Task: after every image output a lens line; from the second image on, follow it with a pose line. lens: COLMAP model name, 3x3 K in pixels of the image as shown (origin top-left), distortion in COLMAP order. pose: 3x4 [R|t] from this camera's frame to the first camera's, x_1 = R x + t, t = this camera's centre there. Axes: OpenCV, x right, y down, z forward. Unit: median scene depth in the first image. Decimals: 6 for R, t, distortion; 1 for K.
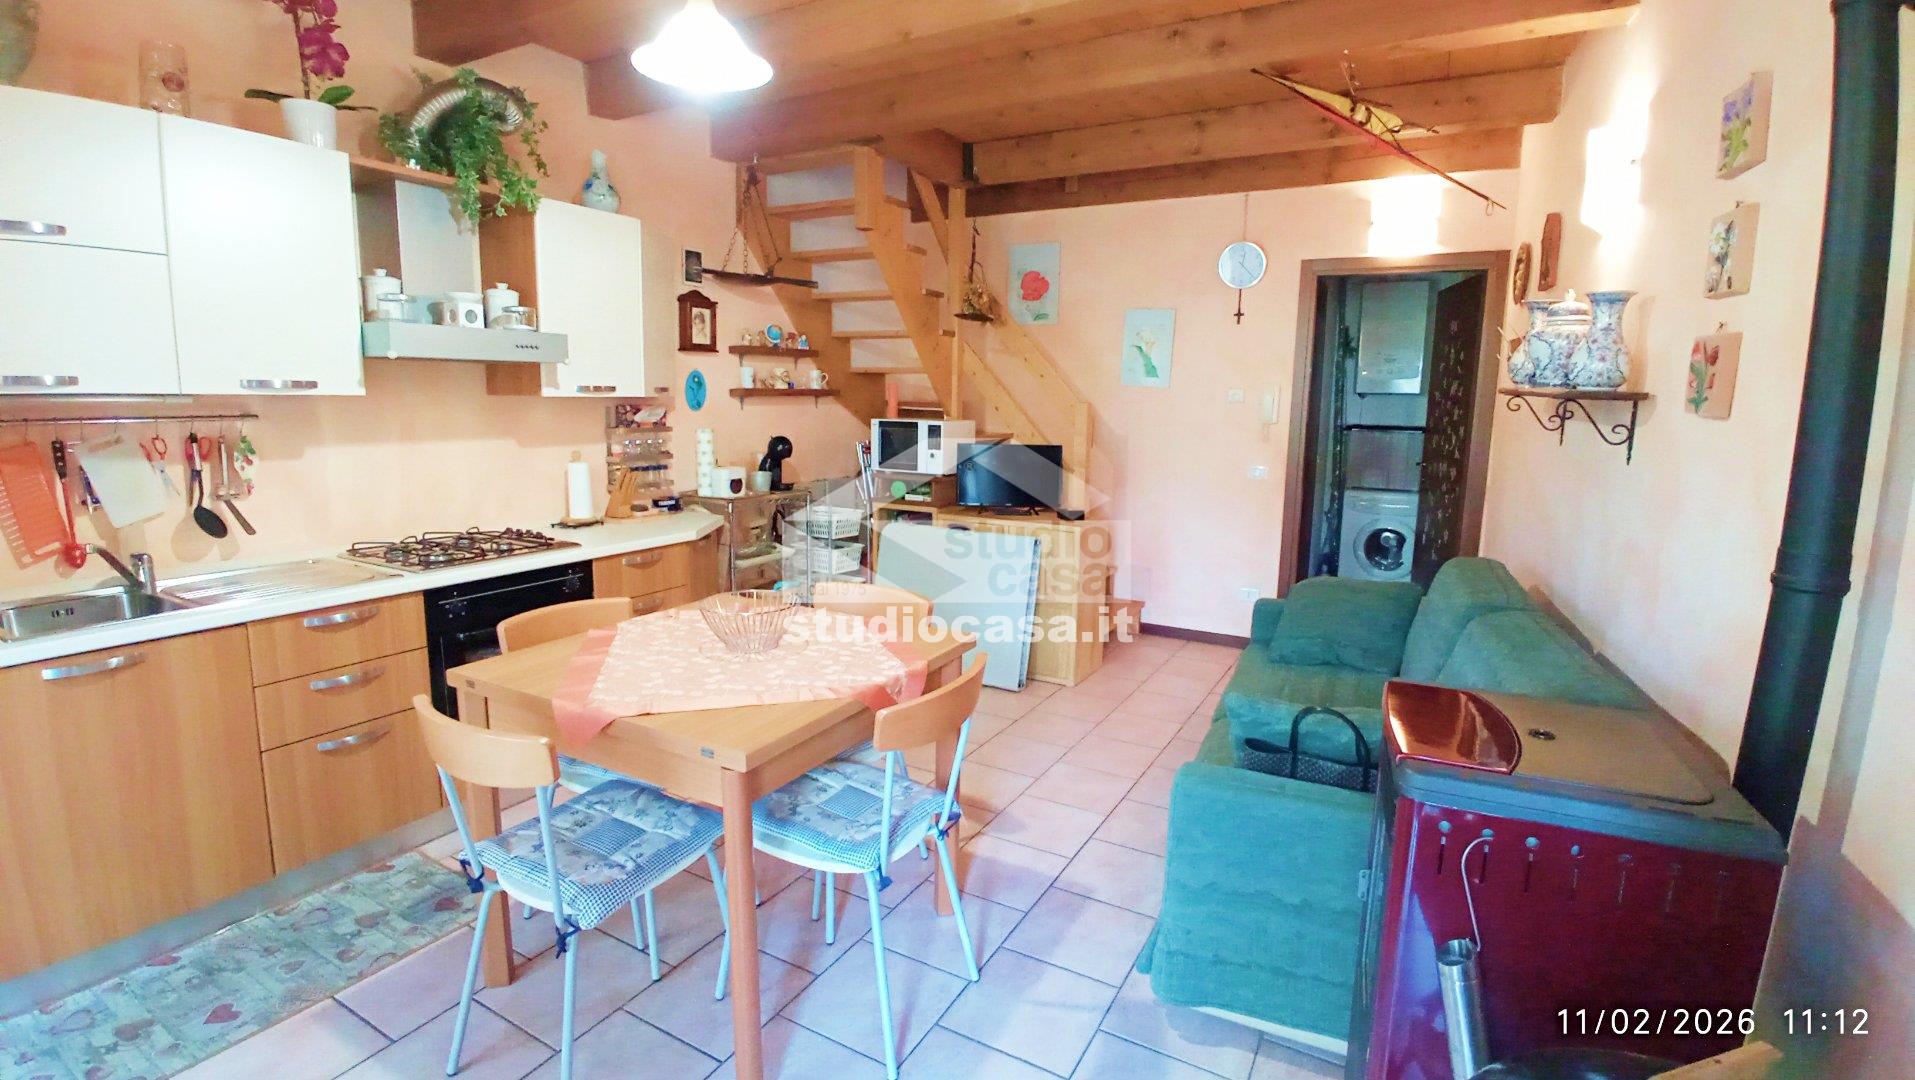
lens RADIAL K [[852.6, 0, 957.5], [0, 852.6, 540.0], [0, 0, 1]] dist [-0.023754, 0.000218]
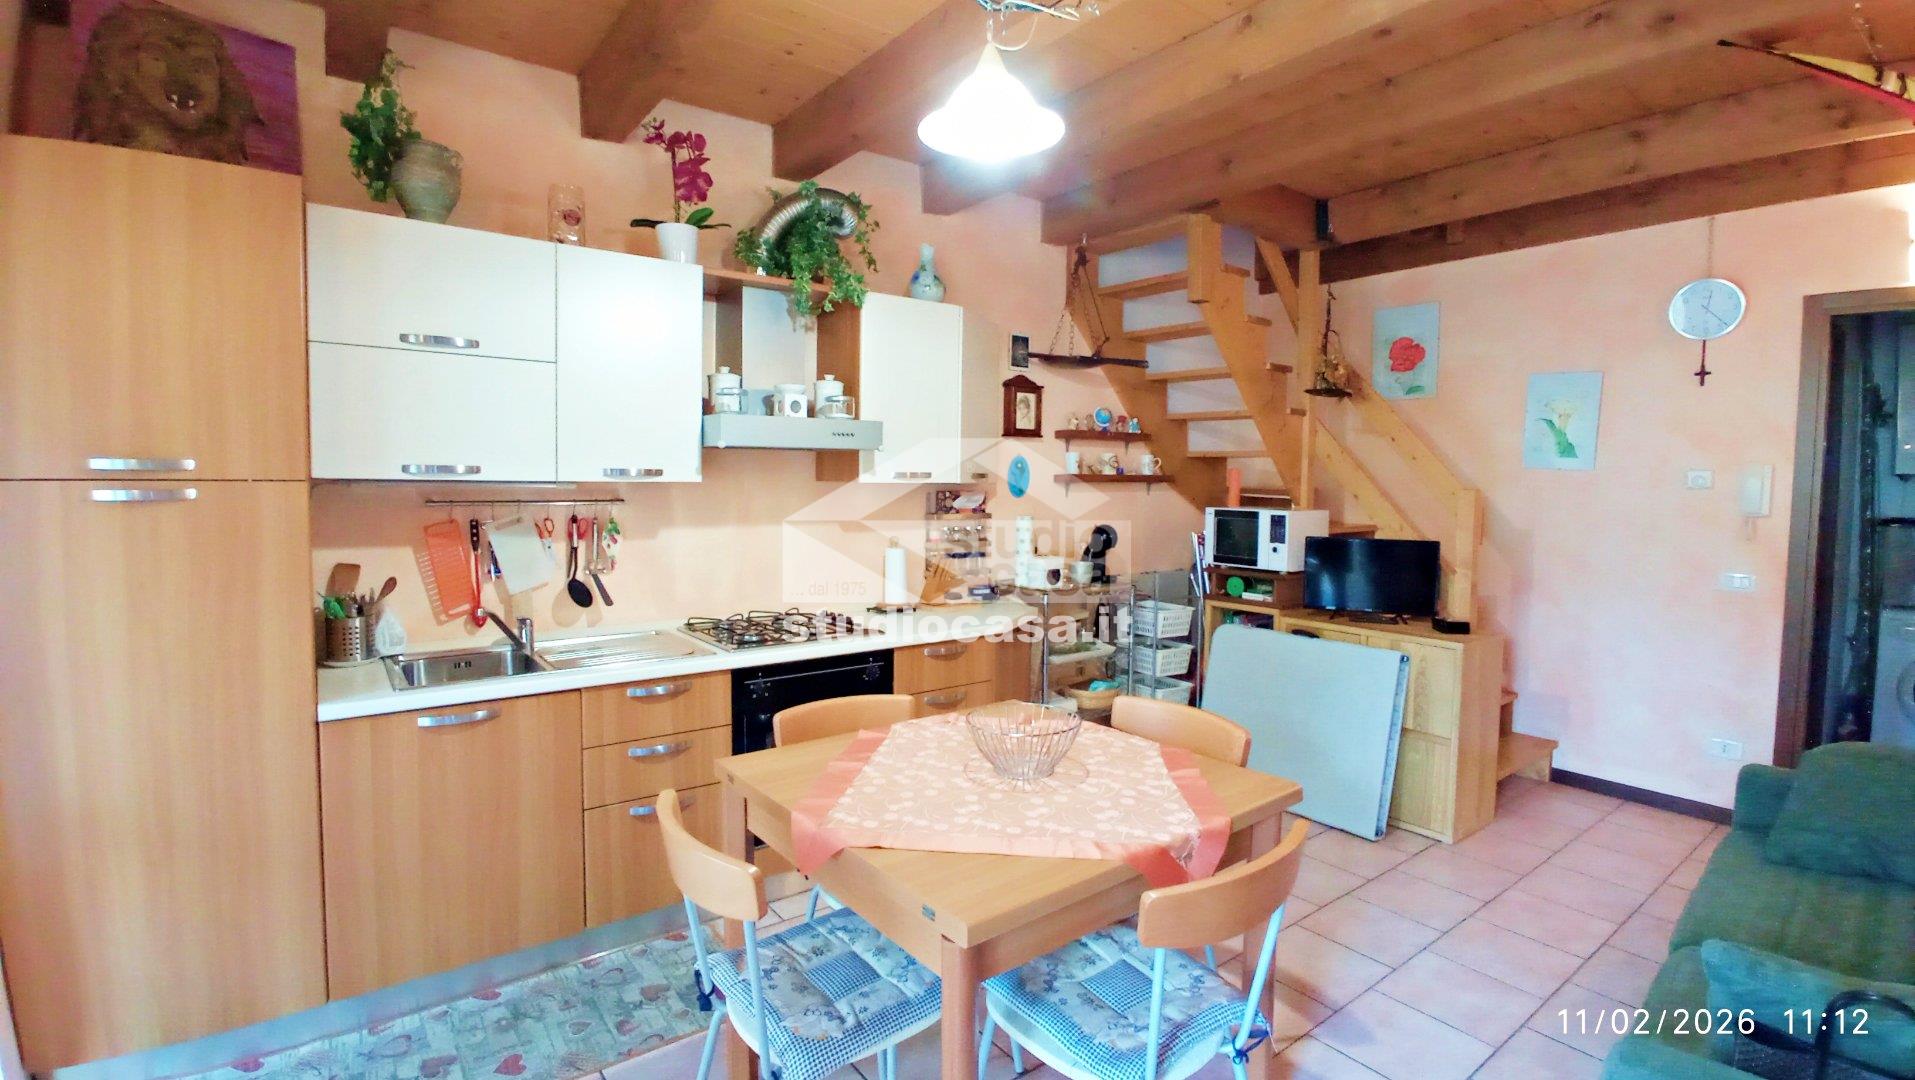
lens RADIAL K [[870.4, 0, 955.6], [0, 870.4, 533.0], [0, 0, 1]] dist [-0.067289, 0.034919]
pose [[0.919754, 0.017776, -0.392093, 0.025827], [-0.060227, 0.993535, -0.096234, -0.018606], [0.387847, 0.112127, 0.914878, 0.111765]]
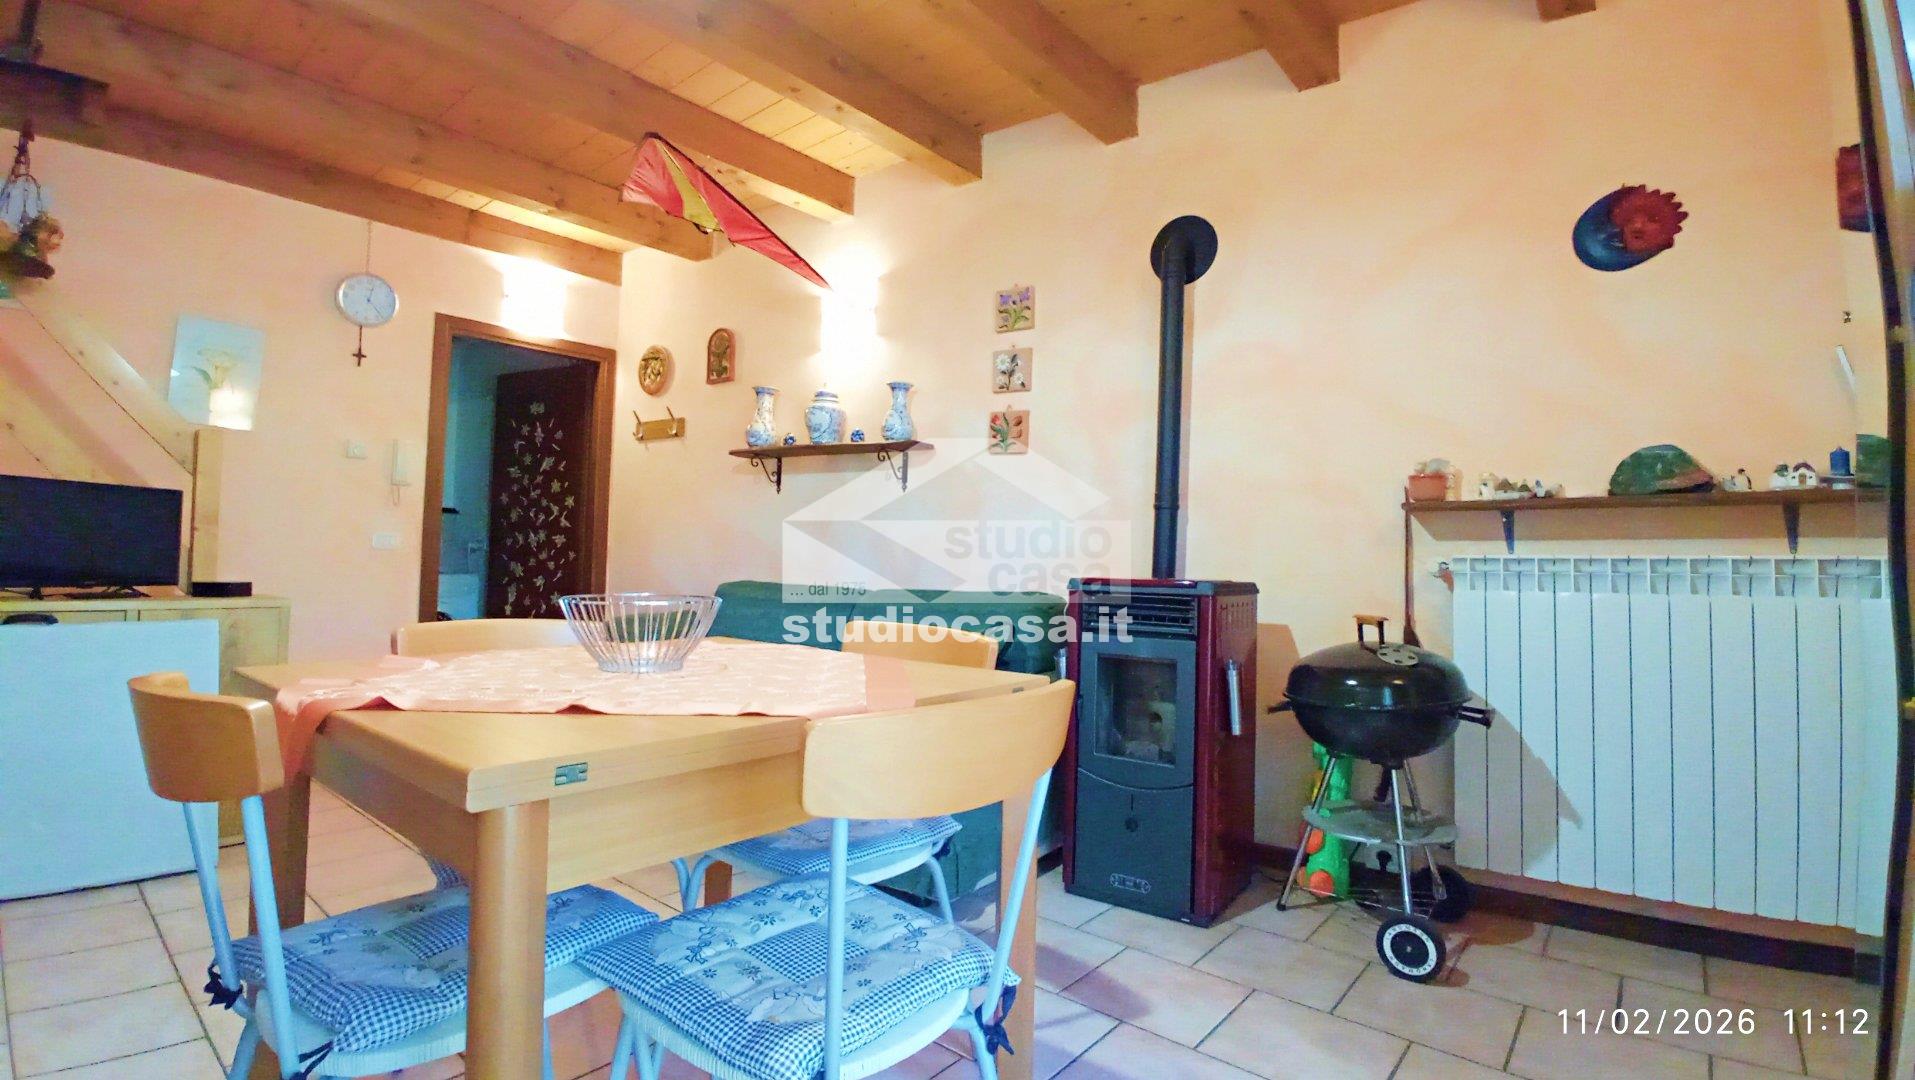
lens RADIAL K [[870.1, 0, 958.6], [0, 870.1, 518.1], [0, 0, 1]] dist [-0.036535, 0.013935]
pose [[0.187931, 0.038187, 0.981440, -0.637718], [0.149104, 0.986553, -0.066938, 0.068073], [-0.970799, 0.158917, 0.179710, 0.472130]]
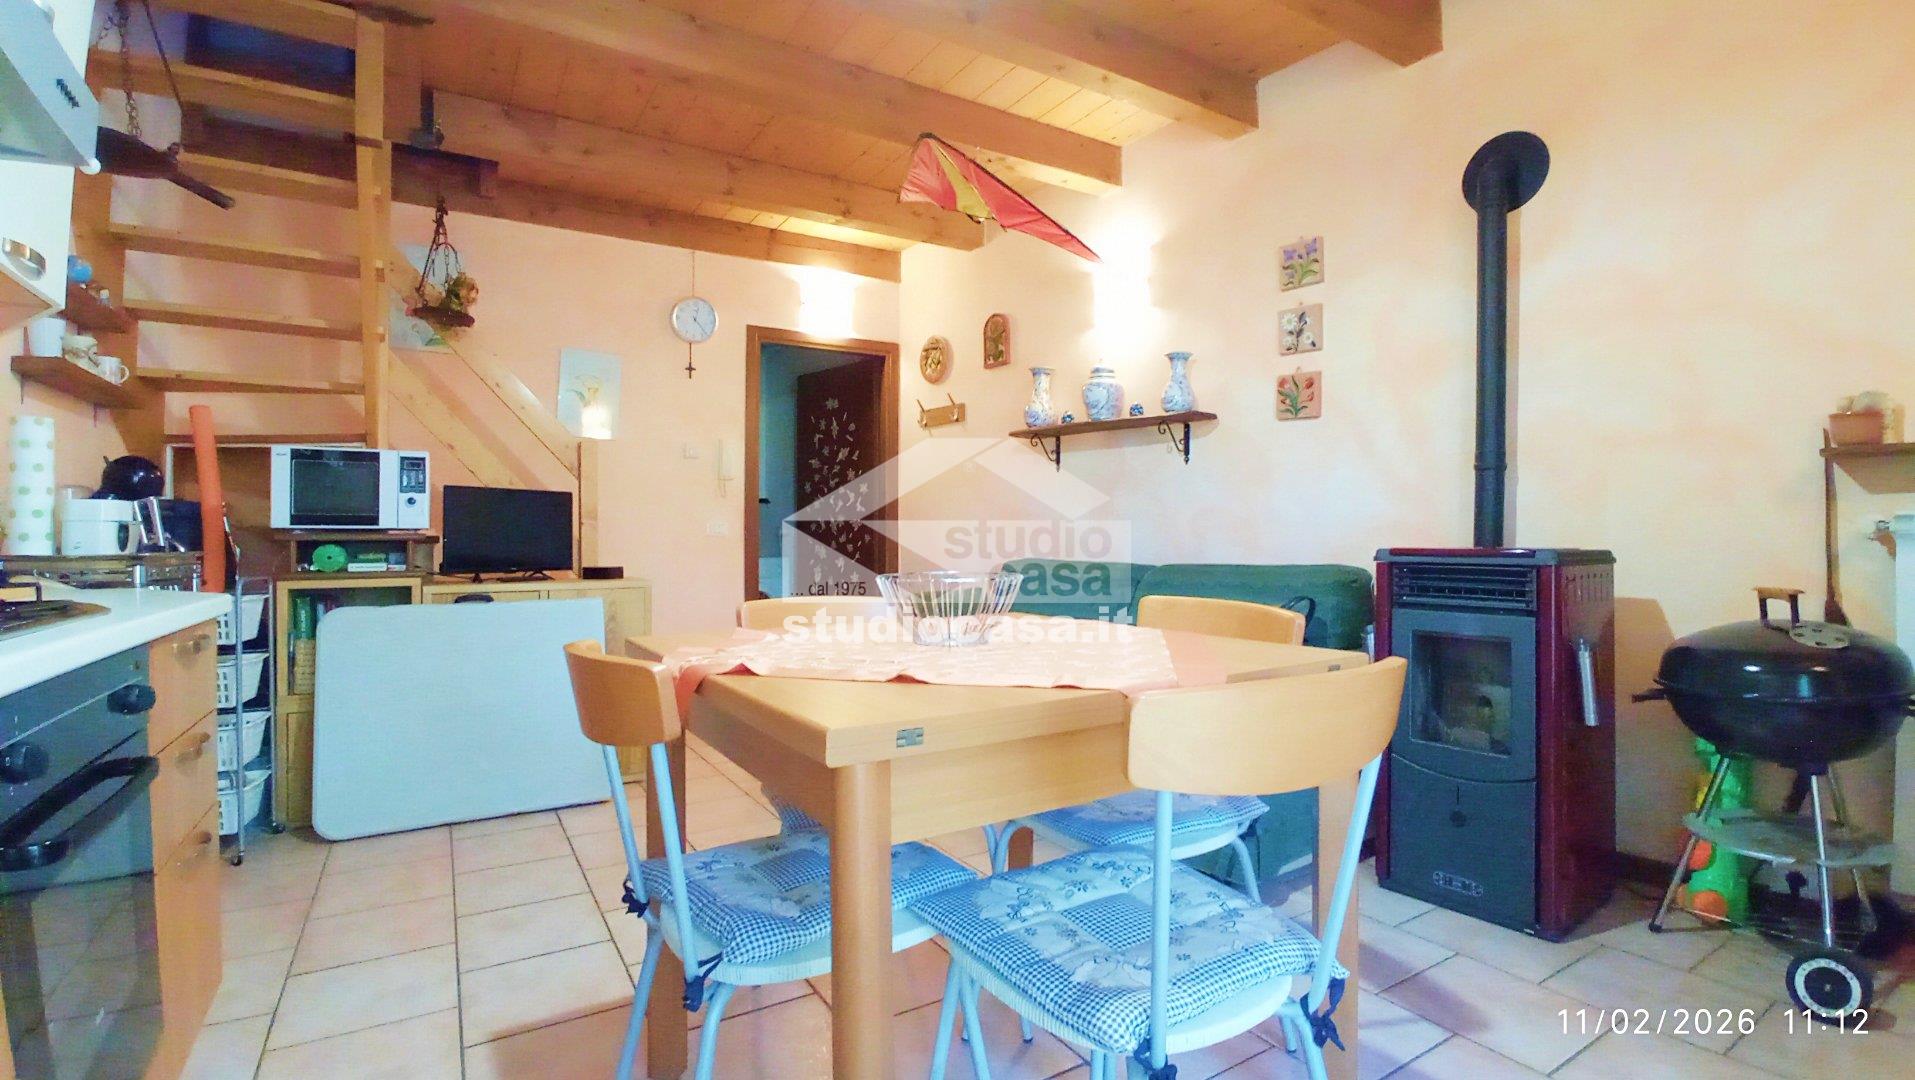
lens RADIAL K [[870.1, 0, 958.6], [0, 870.1, 518.1], [0, 0, 1]] dist [-0.036535, 0.013935]
pose [[0.477957, 0.001581, 0.878382, -0.645067], [0.159215, 0.983278, -0.088405, 0.066271], [-0.863833, 0.182105, 0.469713, 0.484378]]
